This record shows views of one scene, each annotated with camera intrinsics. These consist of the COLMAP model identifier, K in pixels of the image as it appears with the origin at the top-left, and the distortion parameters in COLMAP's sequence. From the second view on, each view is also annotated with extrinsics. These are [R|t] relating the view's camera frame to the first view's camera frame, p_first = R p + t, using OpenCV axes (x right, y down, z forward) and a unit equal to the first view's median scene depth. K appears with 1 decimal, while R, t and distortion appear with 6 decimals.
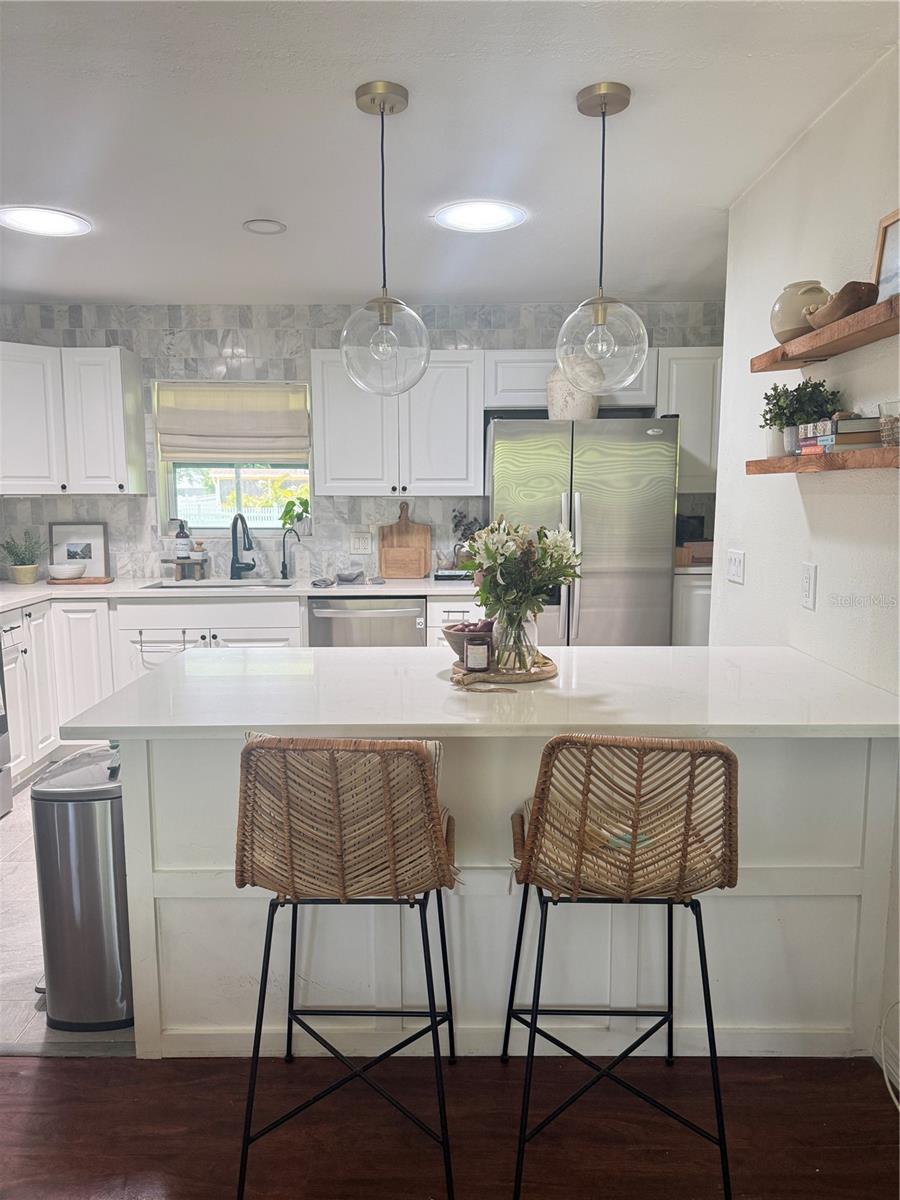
lens RADIAL K [[867.1, 0, 448.7], [0, 867.1, 603.8], [0, 0, 1]] dist [0.079429, -0.106079]
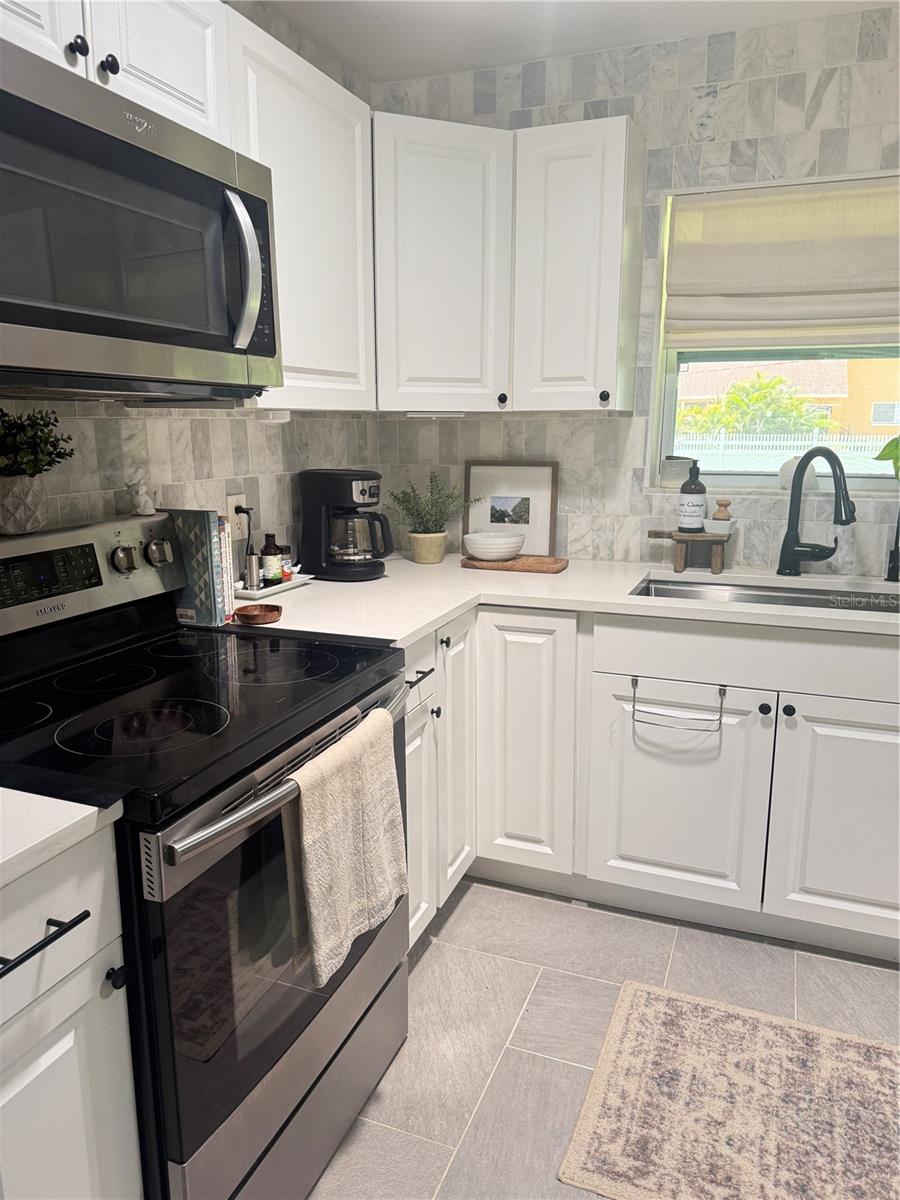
lens RADIAL K [[867.1, 0, 451.0], [0, 867.1, 601.0], [0, 0, 1]] dist [0.079429, -0.106079]
pose [[0.932824, 0.078149, -0.351757, -0.248836], [-0.049209, 0.994681, 0.090489, -0.050397], [0.356957, -0.067101, 0.931708, 0.437205]]
